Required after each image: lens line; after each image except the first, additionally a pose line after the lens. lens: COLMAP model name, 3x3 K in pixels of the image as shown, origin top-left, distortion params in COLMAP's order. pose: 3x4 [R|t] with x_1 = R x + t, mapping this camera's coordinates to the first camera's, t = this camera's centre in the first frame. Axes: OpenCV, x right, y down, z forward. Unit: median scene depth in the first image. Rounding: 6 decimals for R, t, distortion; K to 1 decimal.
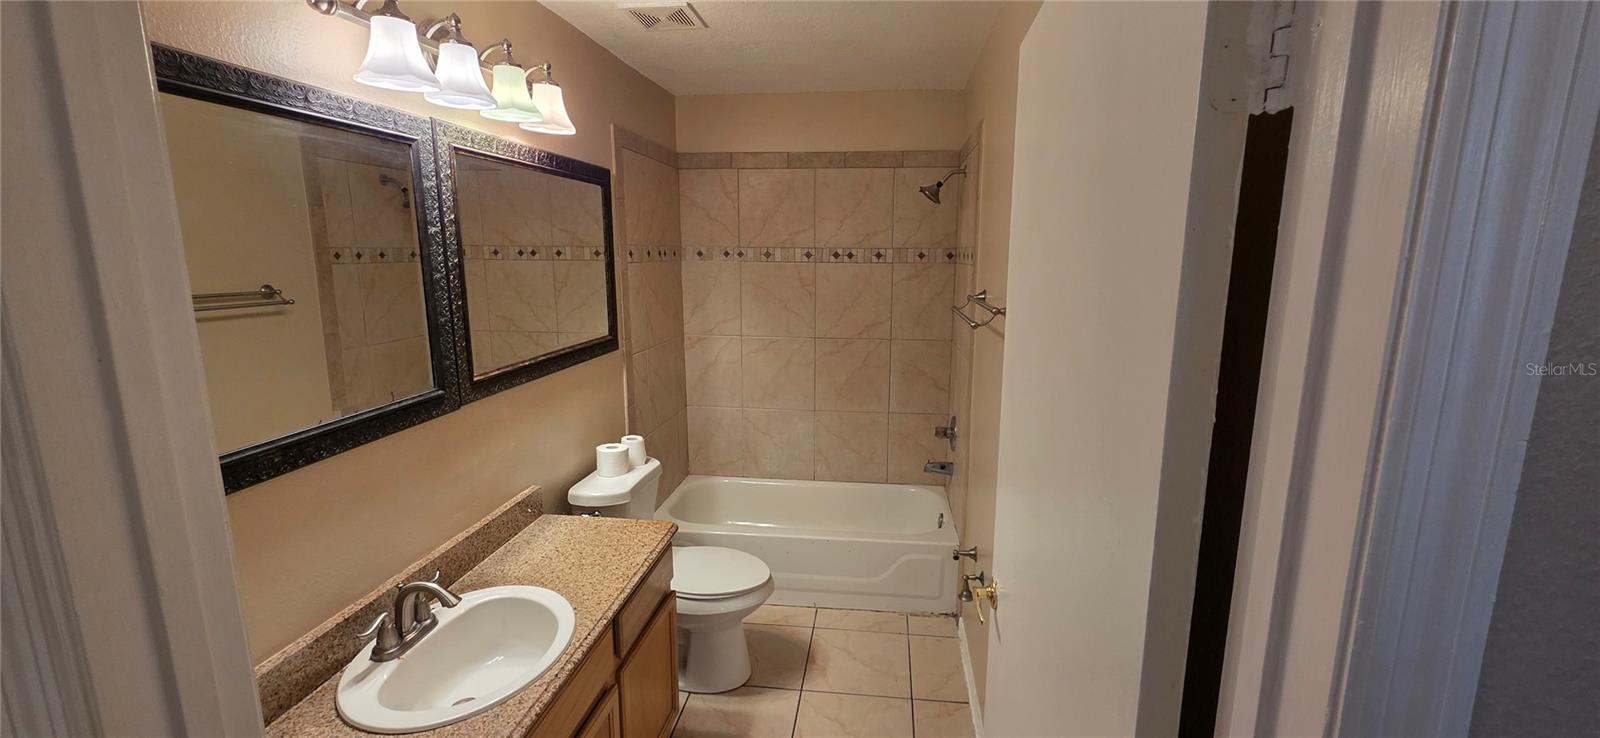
lens RADIAL K [[644.7, 0, 801.8], [0, 644.7, 368.3], [0, 0, 1]] dist [0.001457, 0.000106]
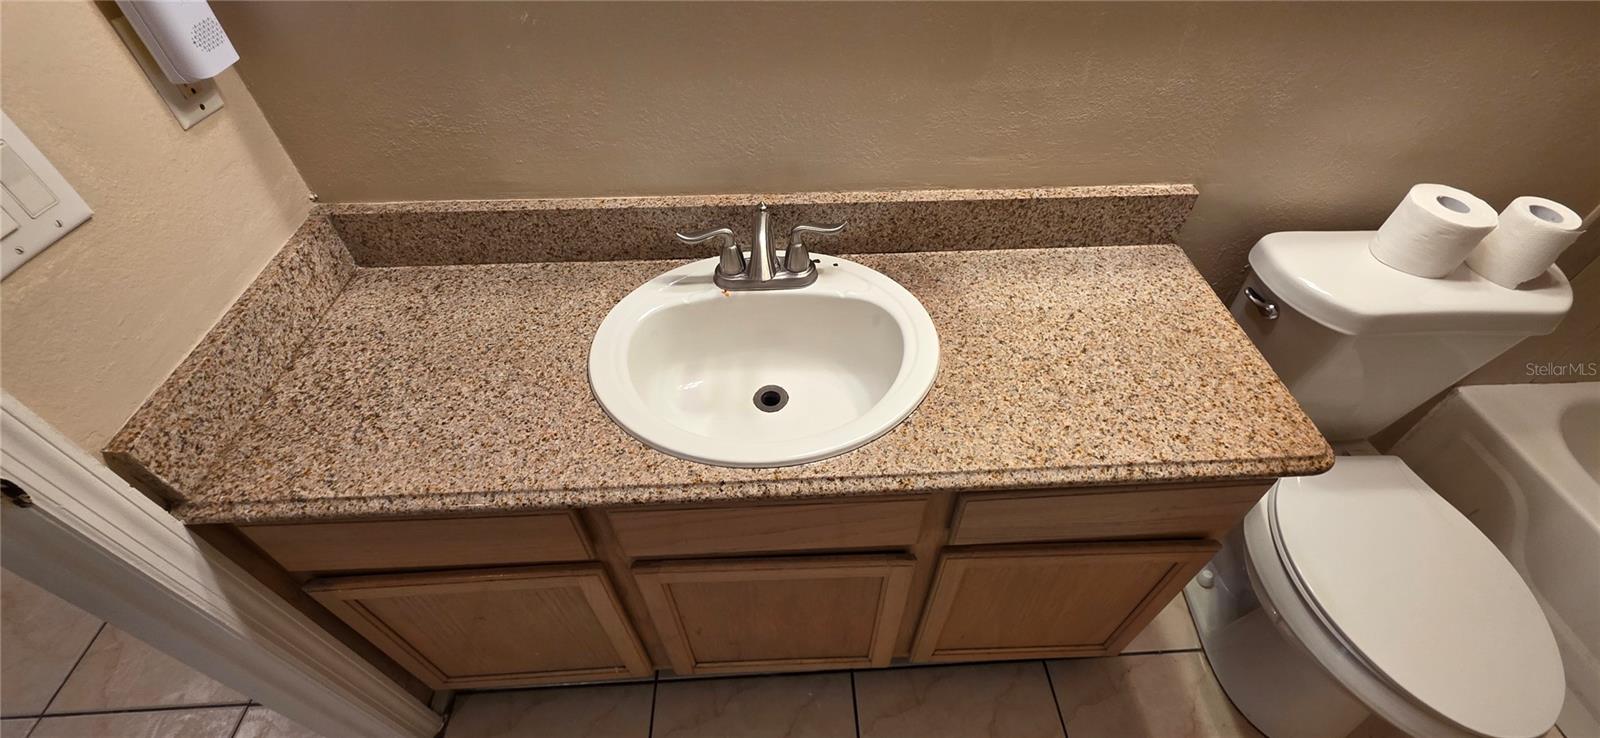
lens RADIAL K [[644.7, 0, 804.7], [0, 644.7, 366.9], [0, 0, 1]] dist [0.001457, 0.000106]
pose [[0.179940, 0.707446, -0.683478, -0.030762], [-0.177697, 0.706765, 0.684768, -0.010649], [0.967494, -0.001766, 0.252886, 0.703200]]
